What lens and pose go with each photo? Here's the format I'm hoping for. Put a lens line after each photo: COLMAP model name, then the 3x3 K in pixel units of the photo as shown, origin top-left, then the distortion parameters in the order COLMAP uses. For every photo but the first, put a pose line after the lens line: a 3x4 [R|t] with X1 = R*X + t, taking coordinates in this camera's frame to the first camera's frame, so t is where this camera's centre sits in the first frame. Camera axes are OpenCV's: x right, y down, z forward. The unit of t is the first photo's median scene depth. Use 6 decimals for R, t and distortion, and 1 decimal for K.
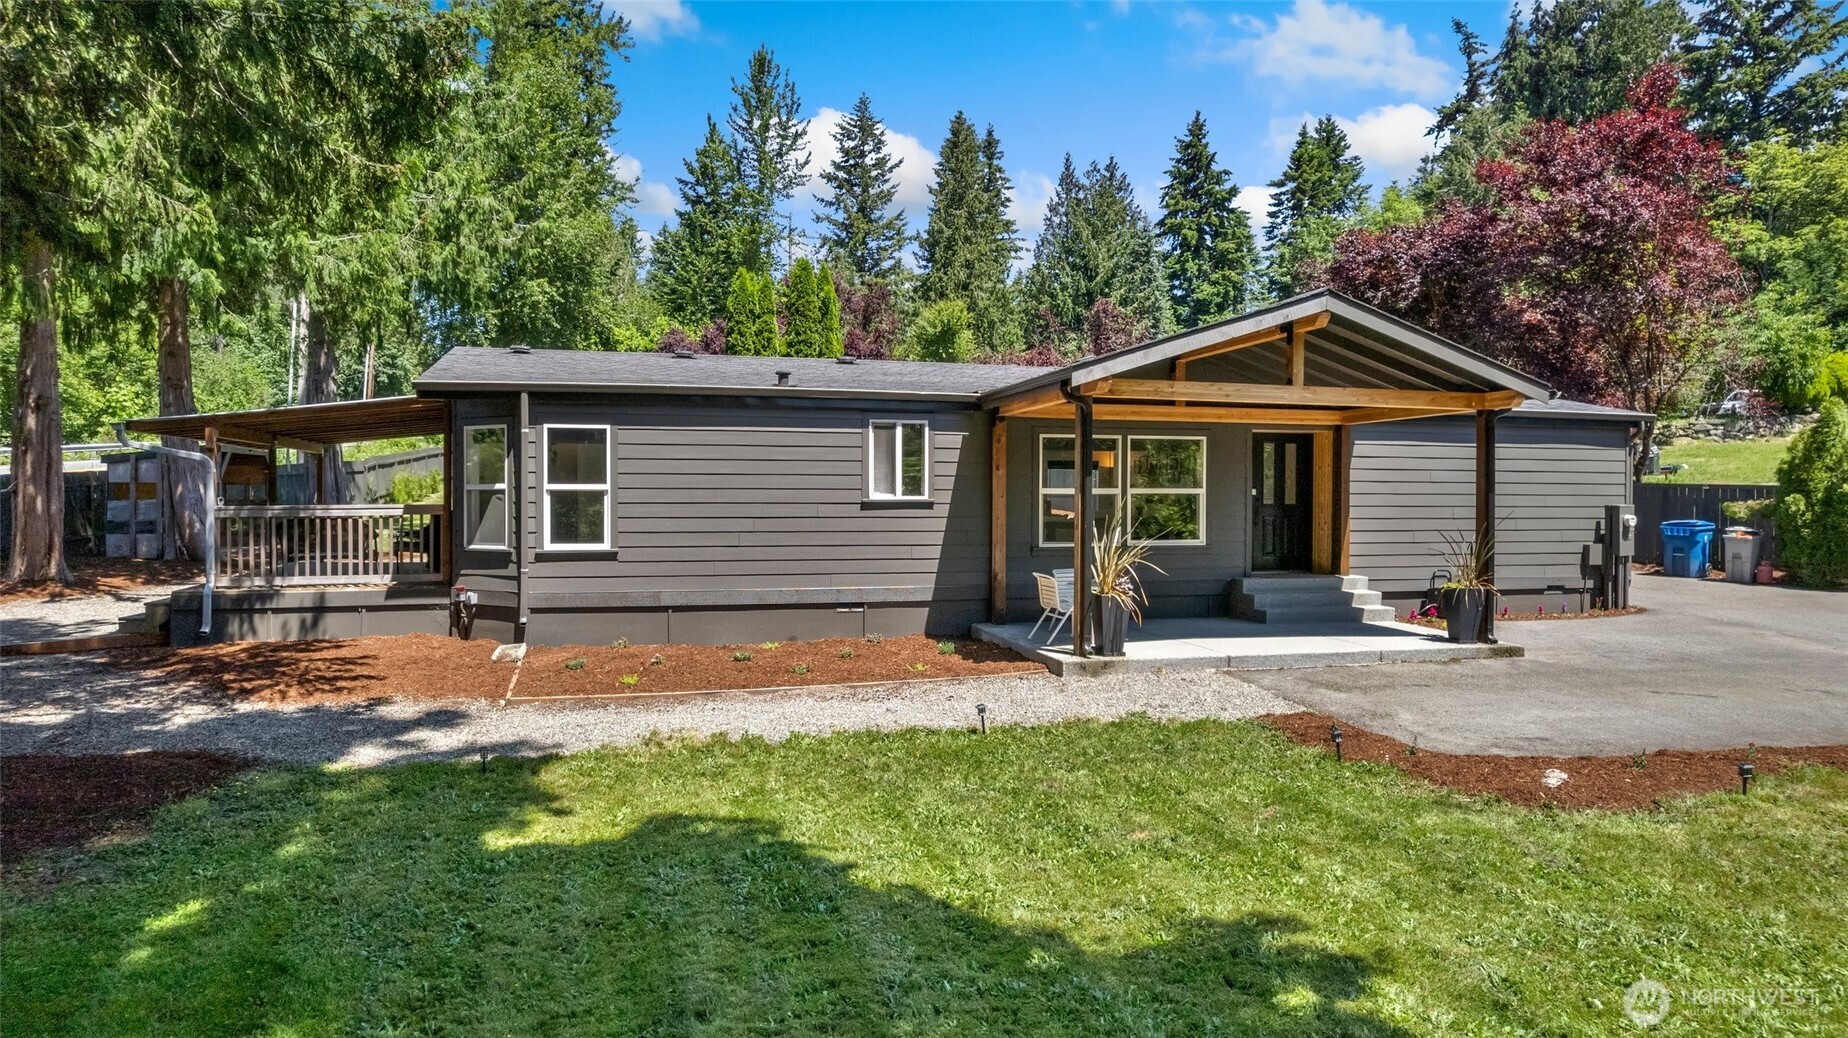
lens RADIAL K [[1188.4, 0, 893.9], [0, 1188.4, 514.2], [0, 0, 1]] dist [-0.065174, 0.042659]
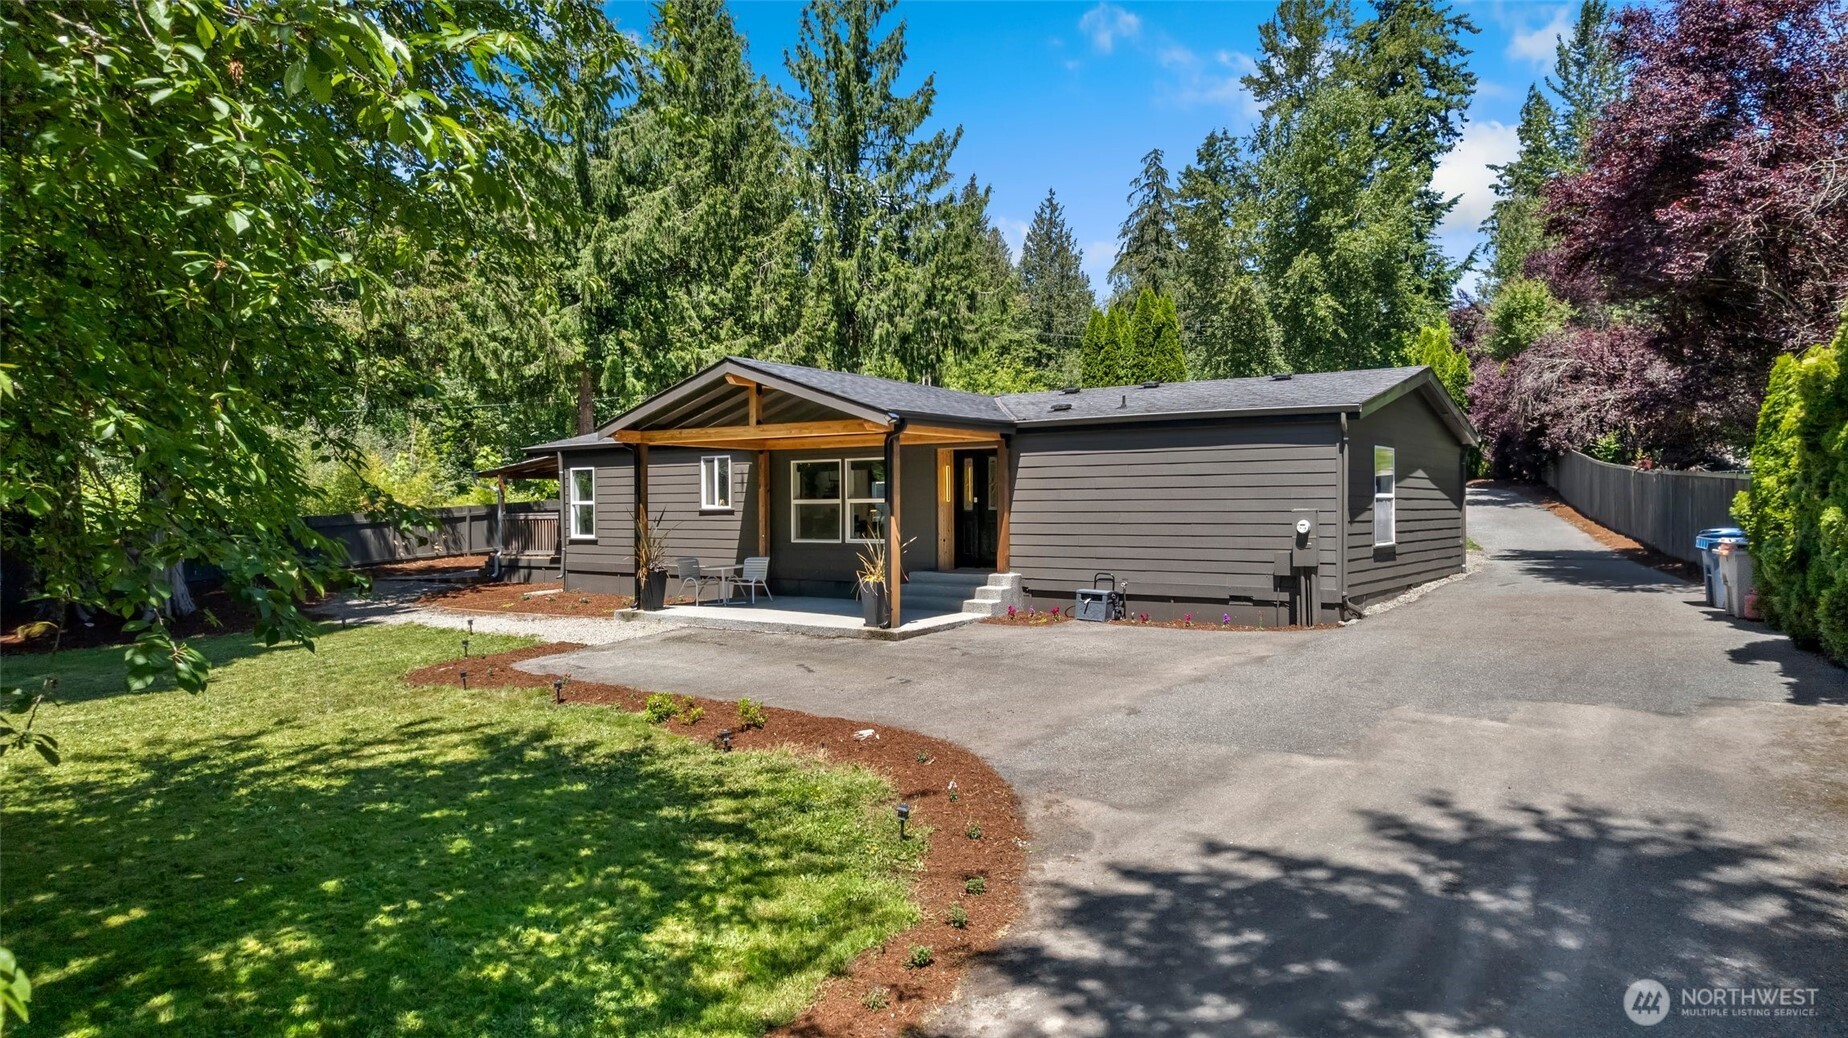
lens RADIAL K [[1166.2, 0, 900.0], [0, 1166.2, 516.5], [0, 0, 1]] dist [-0.055428, 0.041616]
pose [[0.648324, 0.001129, -0.761364, 1.270647], [-0.000700, 0.999999, 0.000887, -0.003849], [0.761364, -0.000042, 0.648324, 0.216394]]
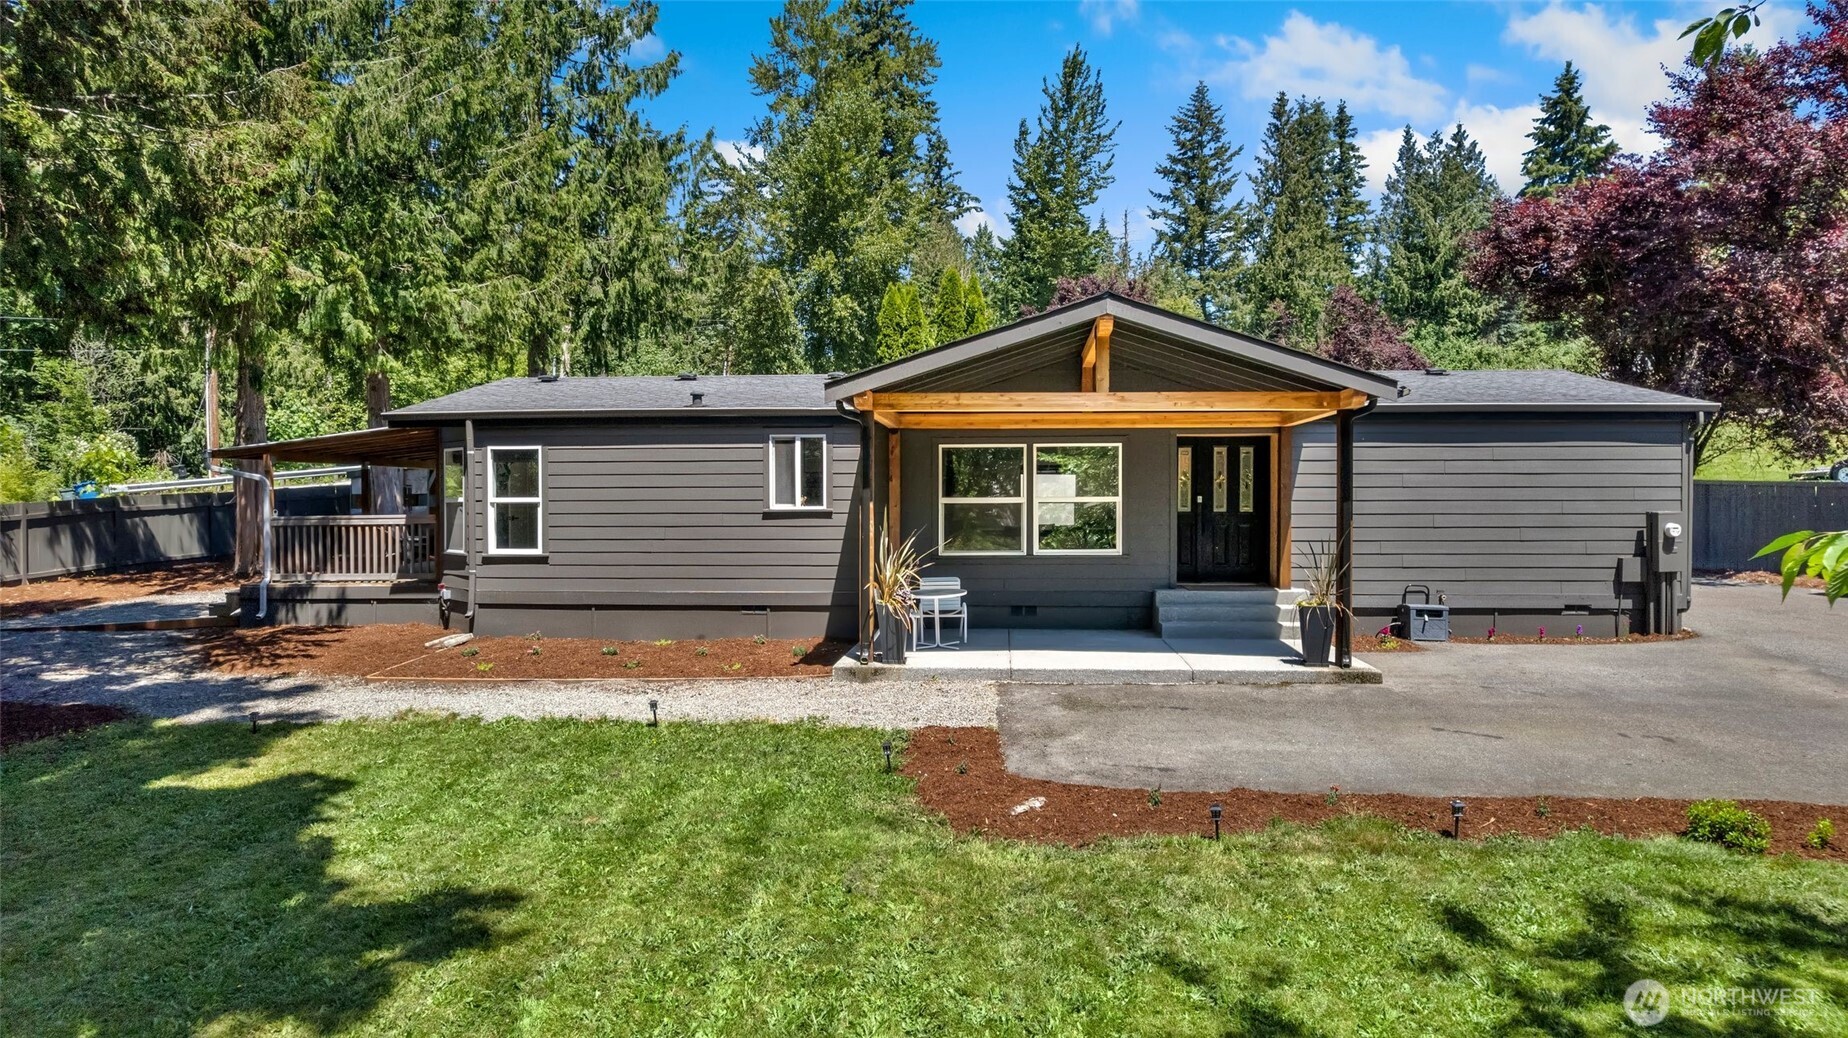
lens RADIAL K [[1188.4, 0, 893.9], [0, 1188.4, 514.2], [0, 0, 1]] dist [-0.065174, 0.042659]
pose [[0.947746, -0.001410, -0.319024, 0.419886], [0.001311, 0.999999, -0.000524, -0.007380], [0.319024, 0.000078, 0.947747, 0.022127]]
